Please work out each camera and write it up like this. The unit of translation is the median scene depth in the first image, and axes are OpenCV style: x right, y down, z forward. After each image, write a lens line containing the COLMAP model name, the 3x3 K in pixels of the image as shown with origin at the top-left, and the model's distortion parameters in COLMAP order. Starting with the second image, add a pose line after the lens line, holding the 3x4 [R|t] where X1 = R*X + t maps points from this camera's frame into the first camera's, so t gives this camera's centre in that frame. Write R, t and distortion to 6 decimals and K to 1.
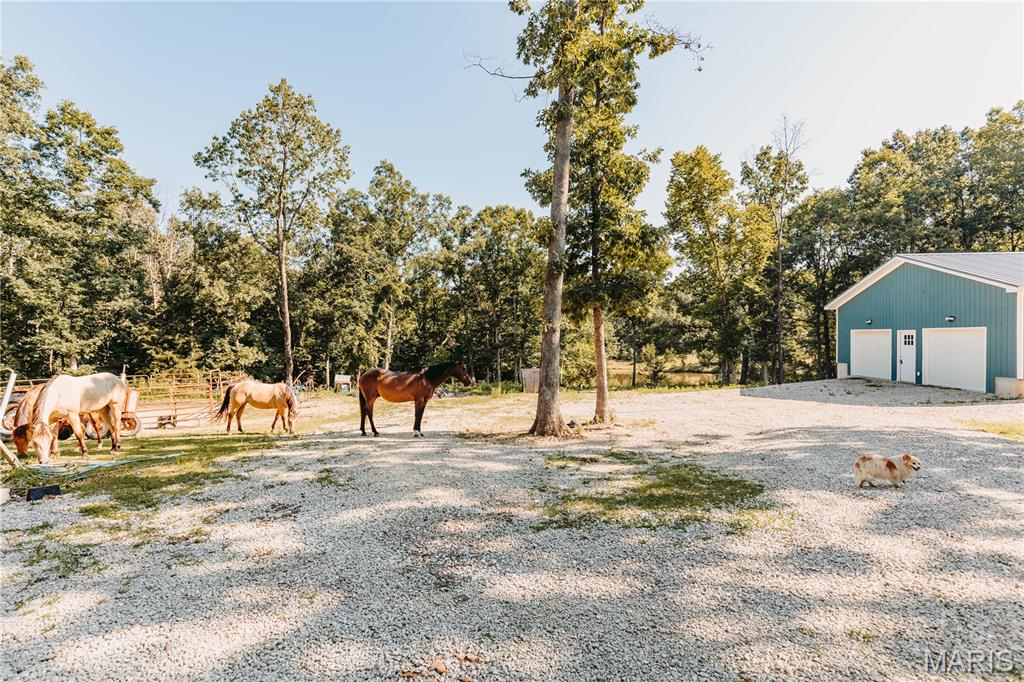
lens RADIAL K [[505.5, 0, 515.3], [0, 505.5, 341.4], [0, 0, 1]] dist [-0.000105, -0.000014]
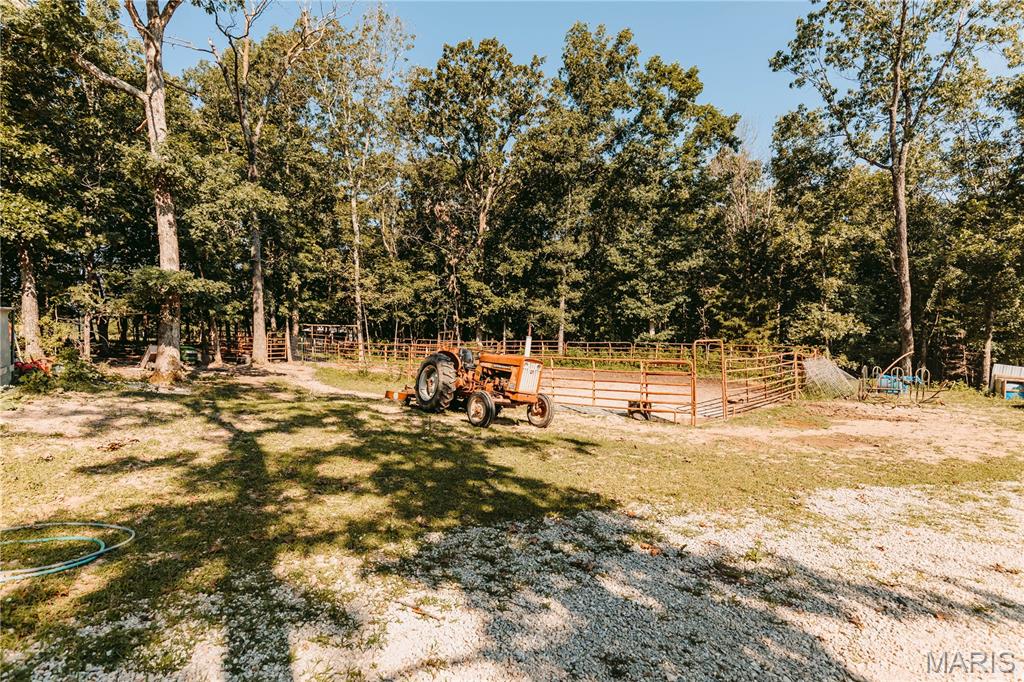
lens RADIAL K [[505.5, 0, 516.1], [0, 505.5, 347.3], [0, 0, 1]] dist [-0.000105, -0.000014]
pose [[0.405705, 0.059514, -0.912065, -0.073257], [-0.005003, 0.998008, 0.062896, 0.017633], [0.913991, -0.020954, 0.405194, 0.330193]]
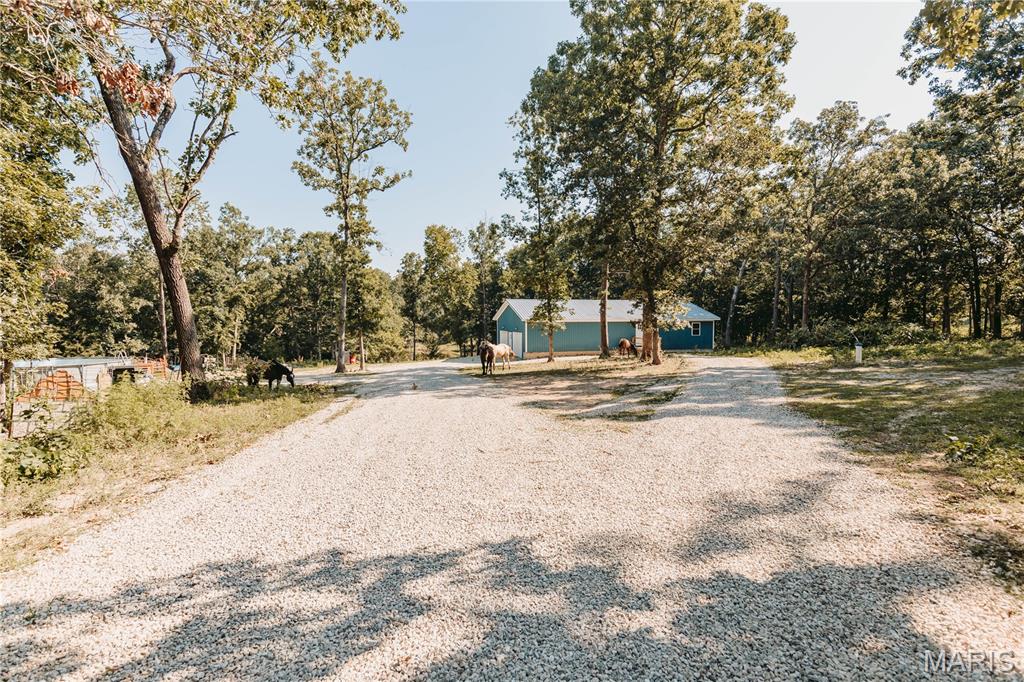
lens RADIAL K [[505.5, 0, 512.9], [0, 505.5, 344.6], [0, 0, 1]] dist [-0.000105, -0.000014]
pose [[0.942633, -0.012955, 0.333580, 0.007547], [-0.001752, 0.999041, 0.043750, -0.043148], [-0.333827, -0.041824, 0.941706, -0.780517]]
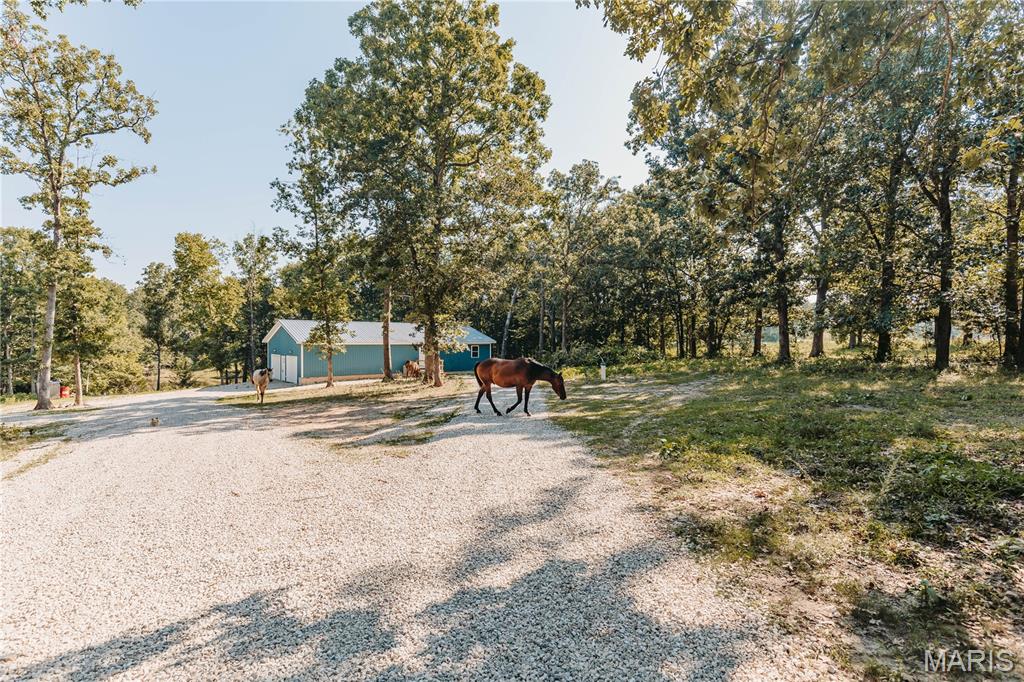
lens RADIAL K [[505.5, 0, 507.3], [0, 505.5, 344.0], [0, 0, 1]] dist [-0.000105, -0.000014]
pose [[0.732060, 0.003912, 0.681229, 0.011828], [-0.002318, 0.999992, -0.003252, -0.043429], [-0.681236, 0.000802, 0.732063, -0.780595]]
